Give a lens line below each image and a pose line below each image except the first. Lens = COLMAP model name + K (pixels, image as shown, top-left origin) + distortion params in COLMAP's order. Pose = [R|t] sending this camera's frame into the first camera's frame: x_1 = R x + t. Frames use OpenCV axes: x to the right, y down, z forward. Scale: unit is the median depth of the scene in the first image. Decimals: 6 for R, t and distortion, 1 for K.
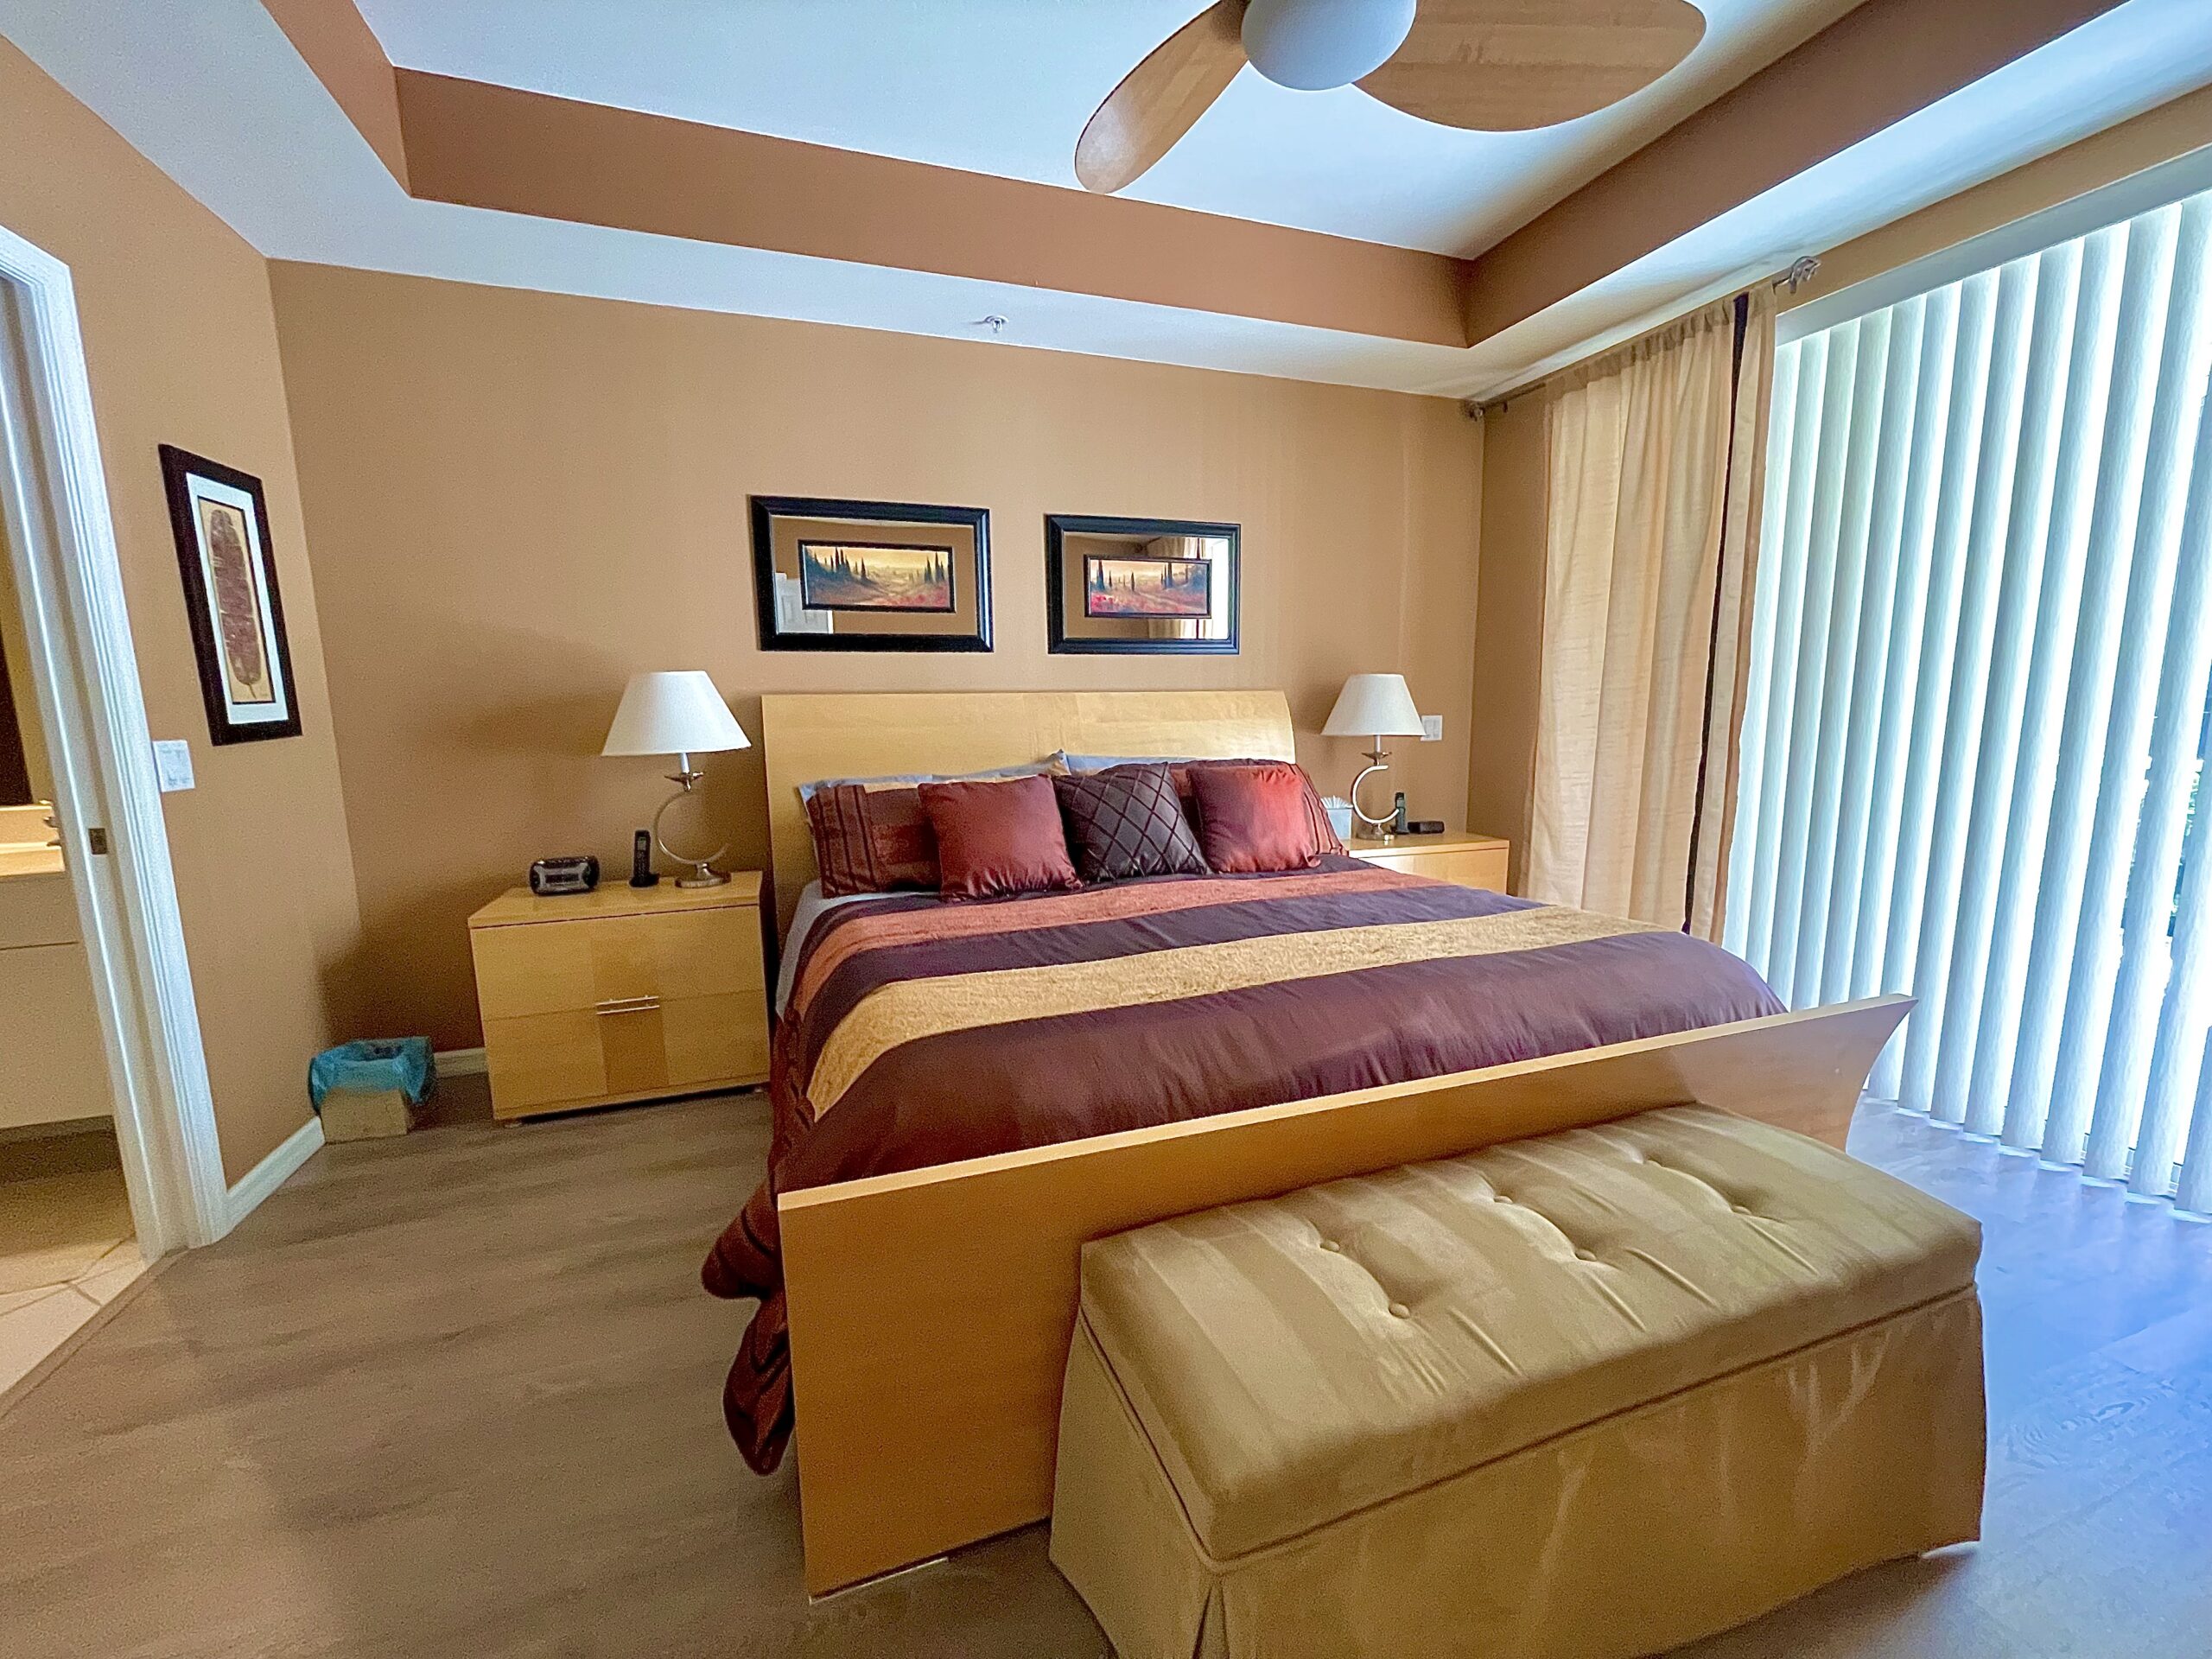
lens RADIAL K [[898.8, 0, 1106.0], [0, 898.8, 829.5], [0, 0, 1]] dist [0.002062, 0.000683]
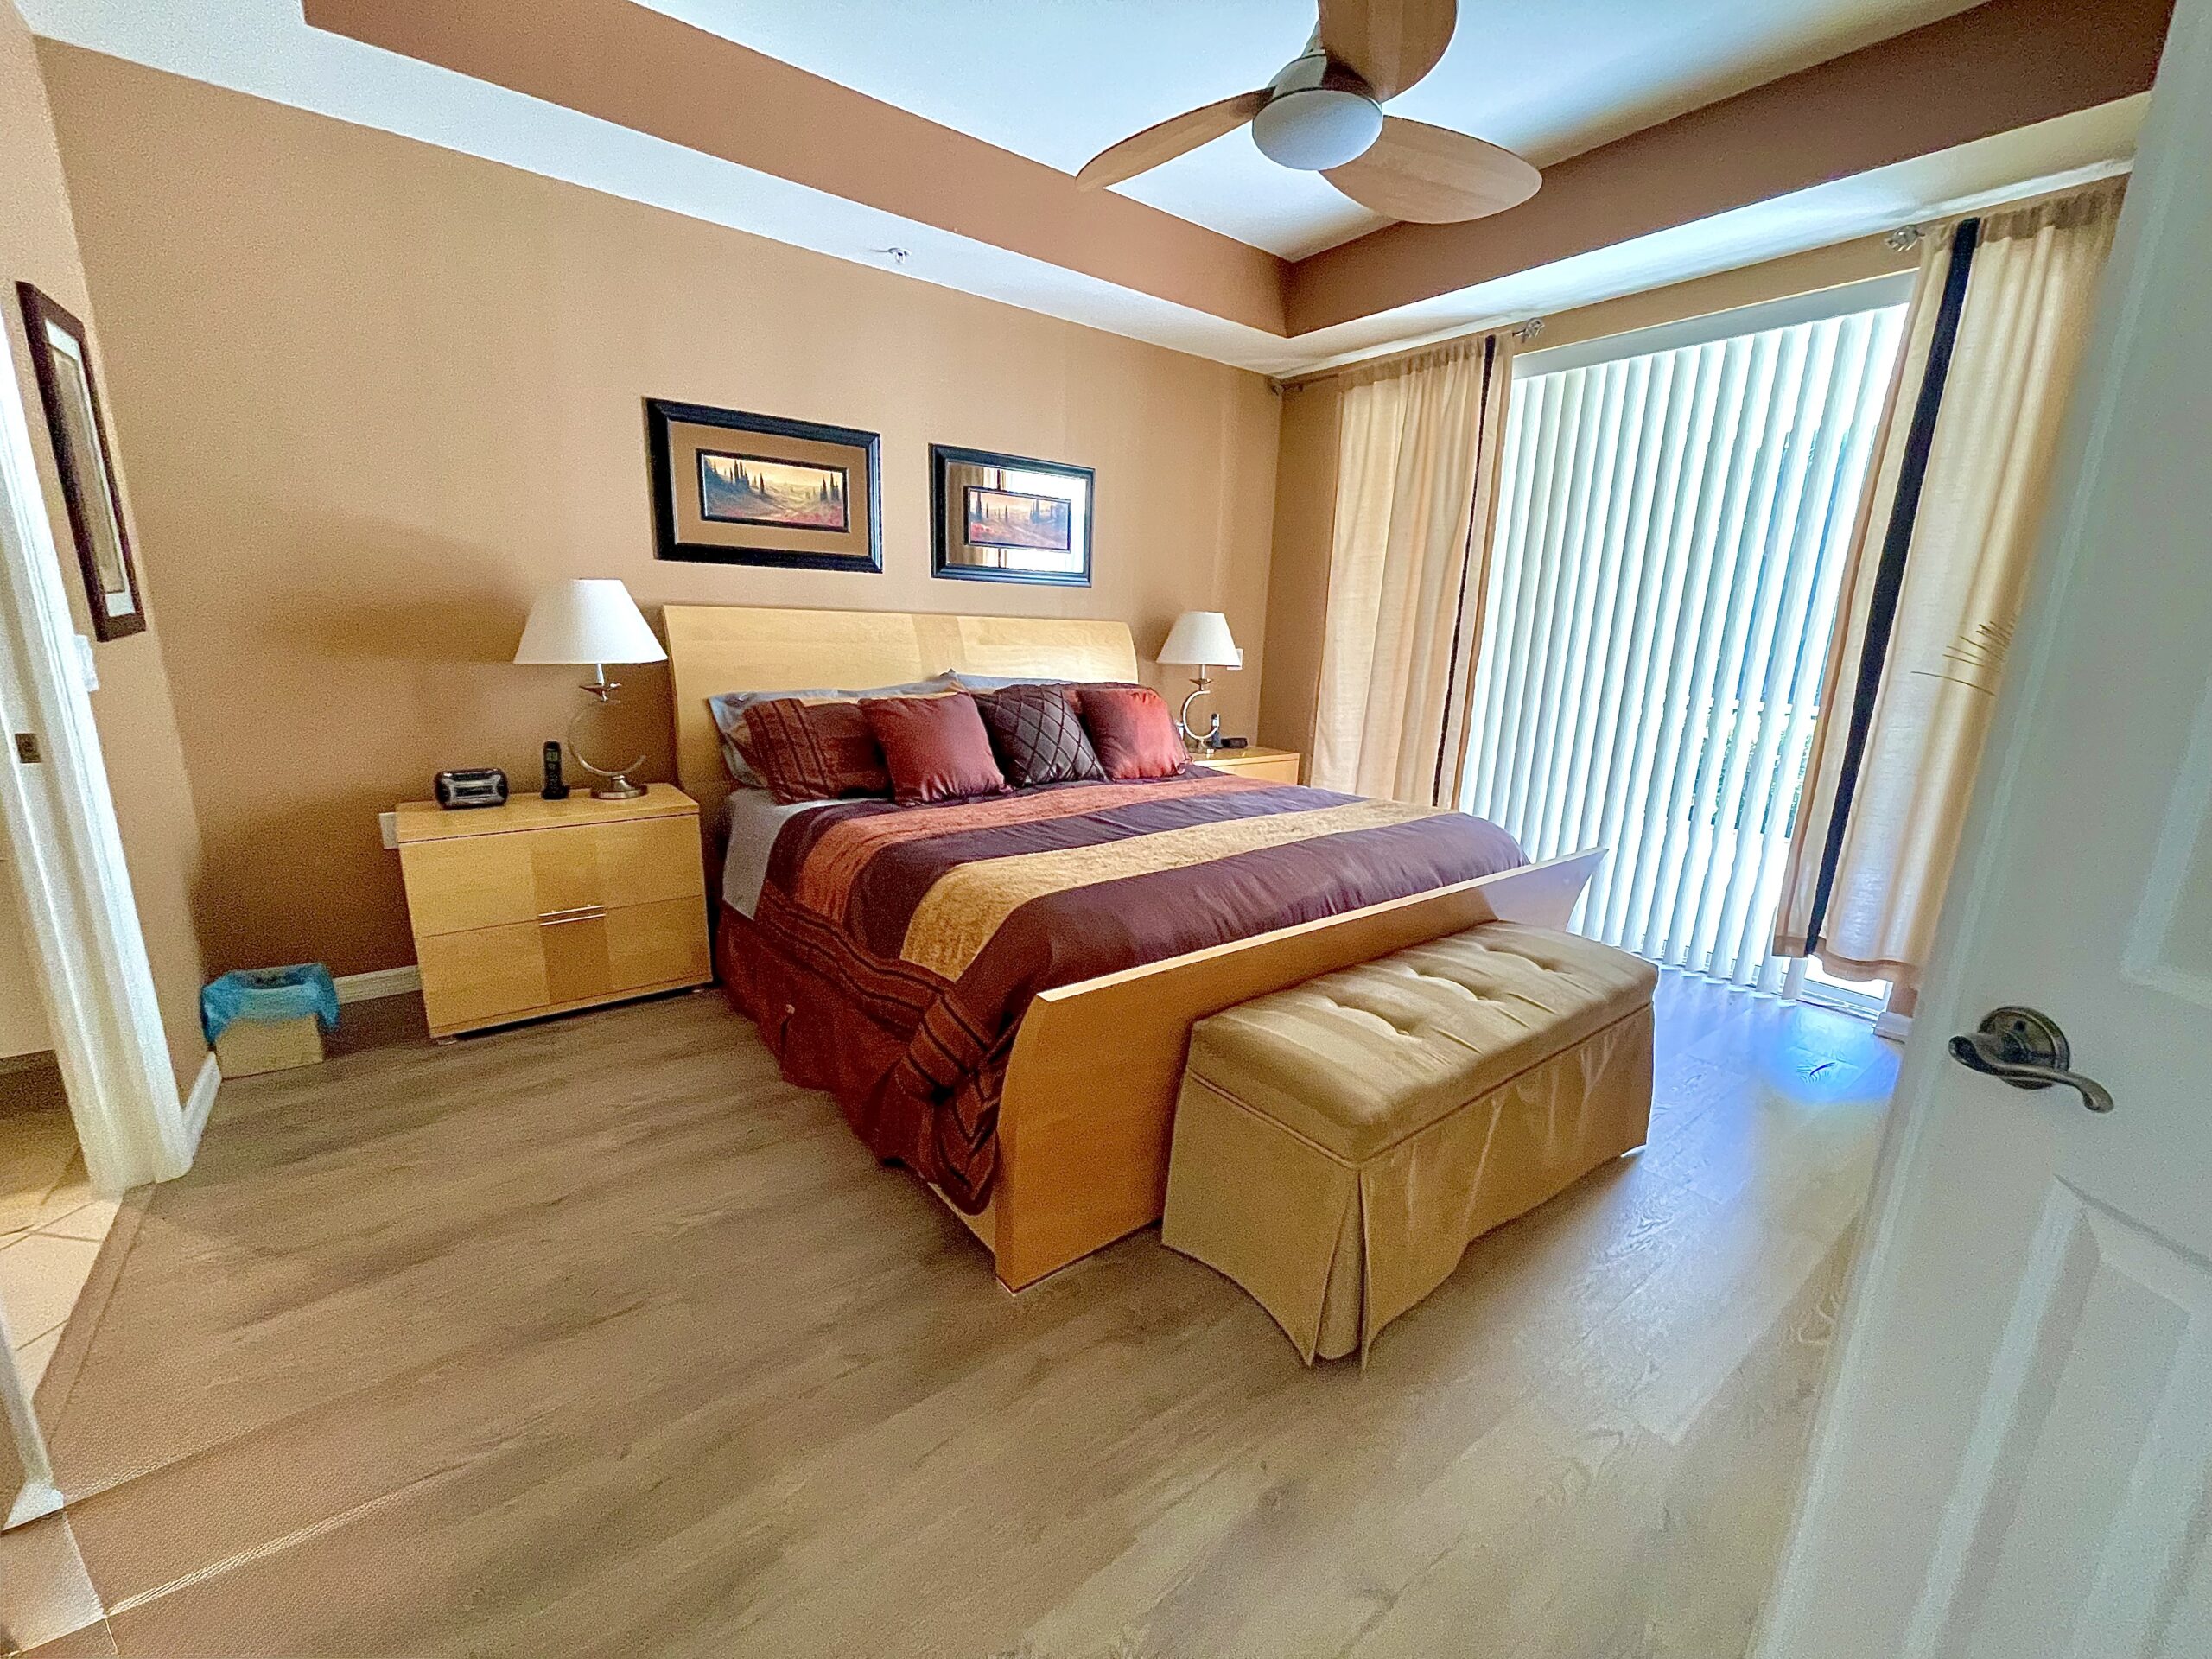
lens RADIAL K [[904.2, 0, 1106.0], [0, 904.2, 829.5], [0, 0, 1]] dist [0.000304, 0.000141]
pose [[0.948379, -0.027721, 0.315926, -0.268551], [0.000092, 0.996197, 0.087135, 0.010771], [-0.317139, -0.082608, 0.944774, -0.132032]]
